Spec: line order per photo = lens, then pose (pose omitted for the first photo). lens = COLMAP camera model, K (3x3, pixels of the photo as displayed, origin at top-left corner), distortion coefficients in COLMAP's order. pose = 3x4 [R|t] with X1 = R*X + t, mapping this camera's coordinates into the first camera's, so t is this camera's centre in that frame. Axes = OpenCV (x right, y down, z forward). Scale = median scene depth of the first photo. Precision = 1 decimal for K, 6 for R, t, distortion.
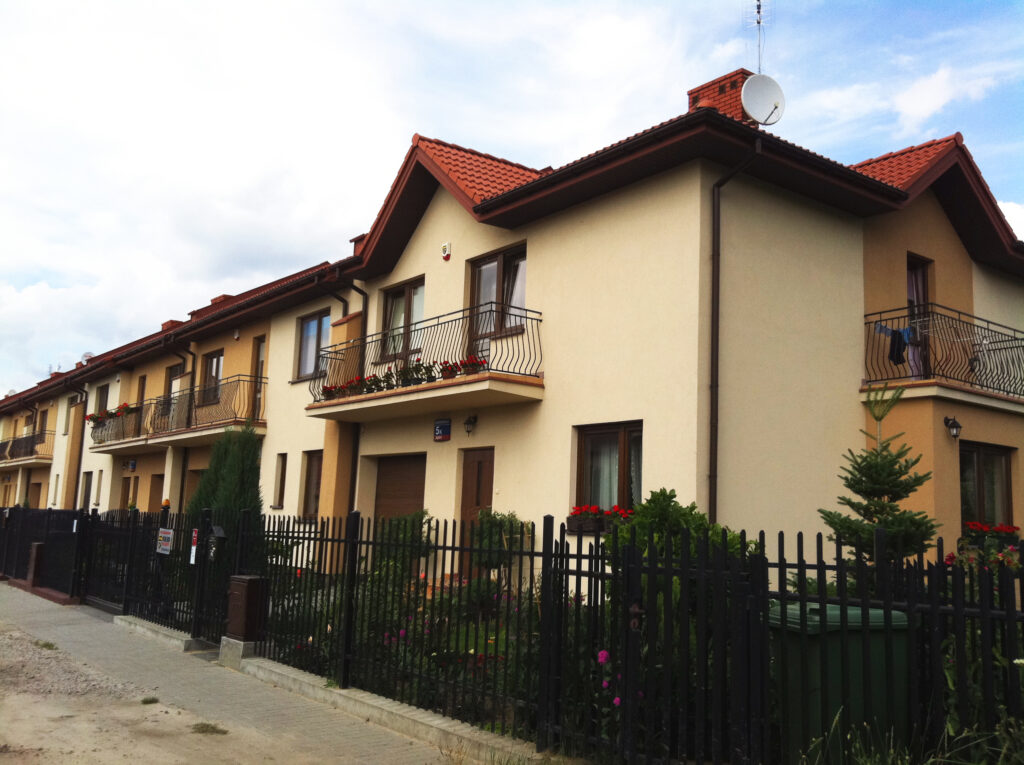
lens RADIAL K [[945.6, 0, 512.0], [0, 945.6, 382.5], [0, 0, 1]] dist [0.071984, -0.241548]
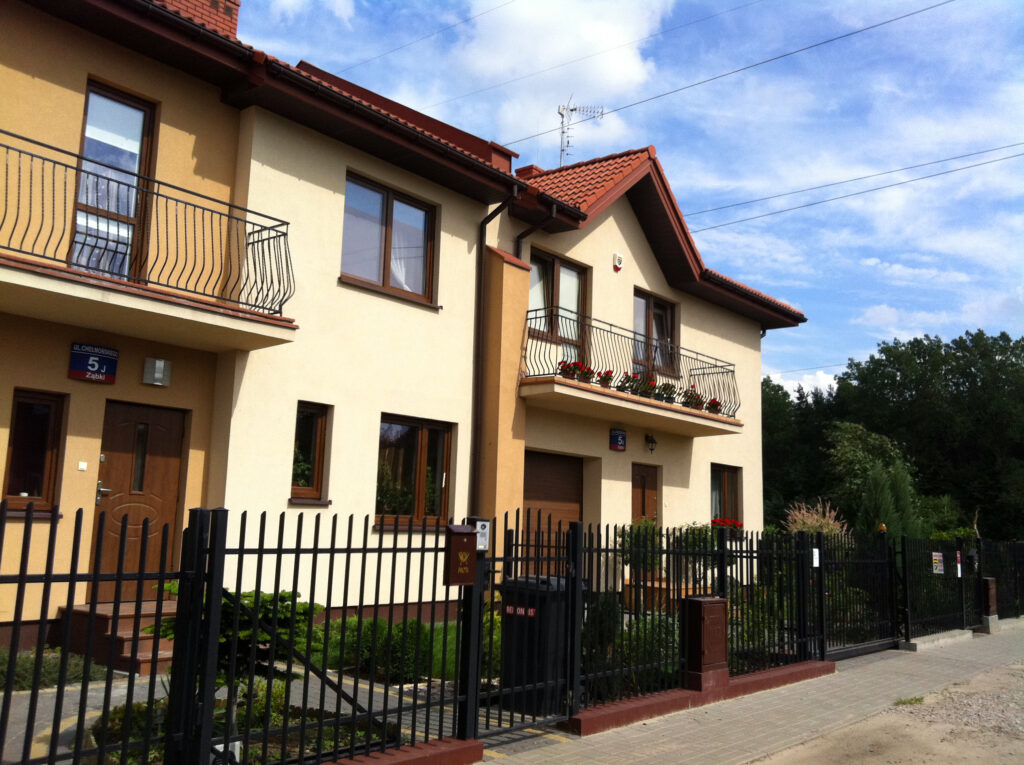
lens RADIAL K [[945.6, 0, 512.0], [0, 945.6, 382.5], [0, 0, 1]] dist [0.071984, -0.241548]
pose [[-0.200512, 0.113850, 0.973054, -0.984162], [-0.183417, 0.971300, -0.151441, 0.154693], [-0.962368, -0.208841, -0.173875, 1.212356]]
